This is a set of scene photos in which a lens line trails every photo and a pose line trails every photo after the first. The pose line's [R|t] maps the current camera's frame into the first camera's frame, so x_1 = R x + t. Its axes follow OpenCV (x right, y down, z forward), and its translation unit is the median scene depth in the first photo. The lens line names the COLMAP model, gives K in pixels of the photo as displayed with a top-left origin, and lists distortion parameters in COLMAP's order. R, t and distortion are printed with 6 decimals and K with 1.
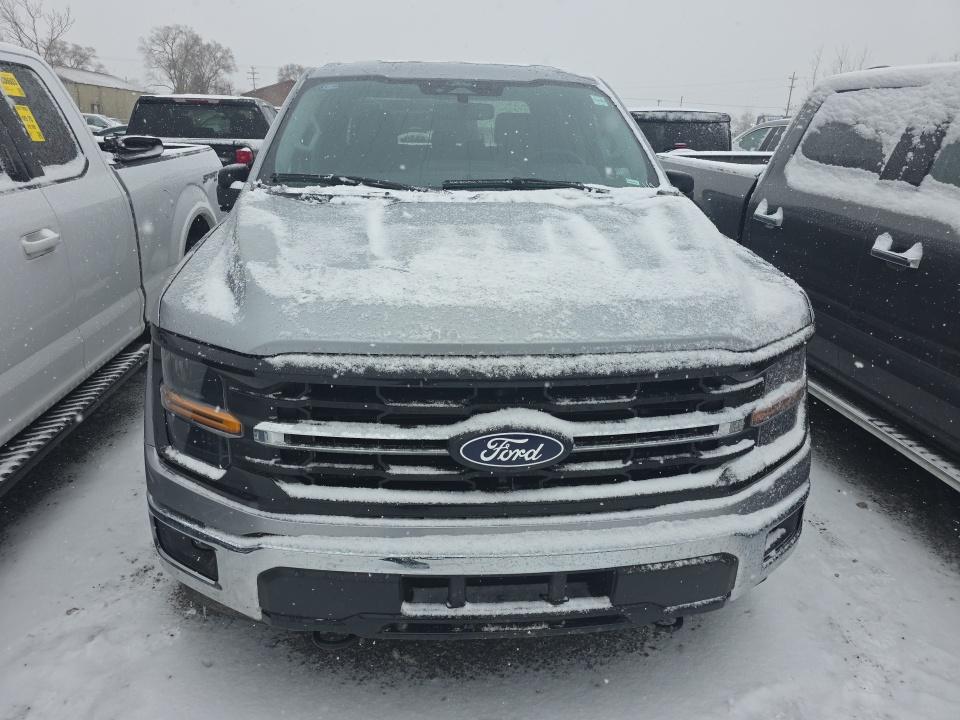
lens RADIAL K [[692.9, 0, 481.0], [0, 692.9, 352.2], [0, 0, 1]] dist [0.044571, -0.036906]
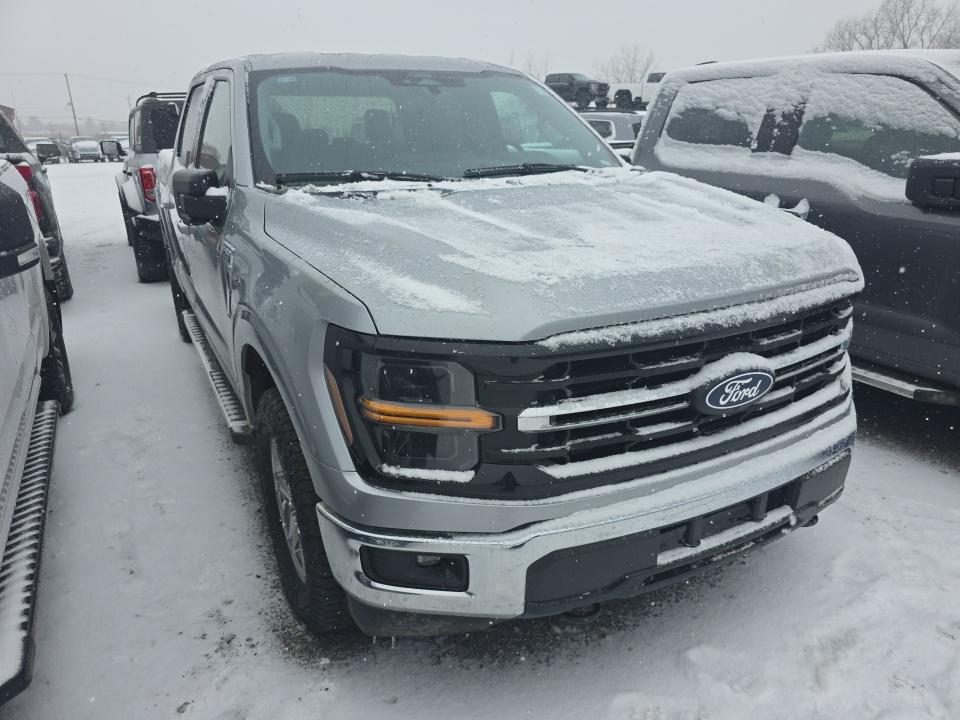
lens RADIAL K [[692.9, 0, 490.7], [0, 692.9, 359.1], [0, 0, 1]] dist [0.044571, -0.036906]
pose [[0.908185, -0.162288, 0.385827, -0.699149], [0.160979, 0.986303, 0.035940, -0.012870], [-0.386376, 0.029470, 0.921871, 0.109566]]
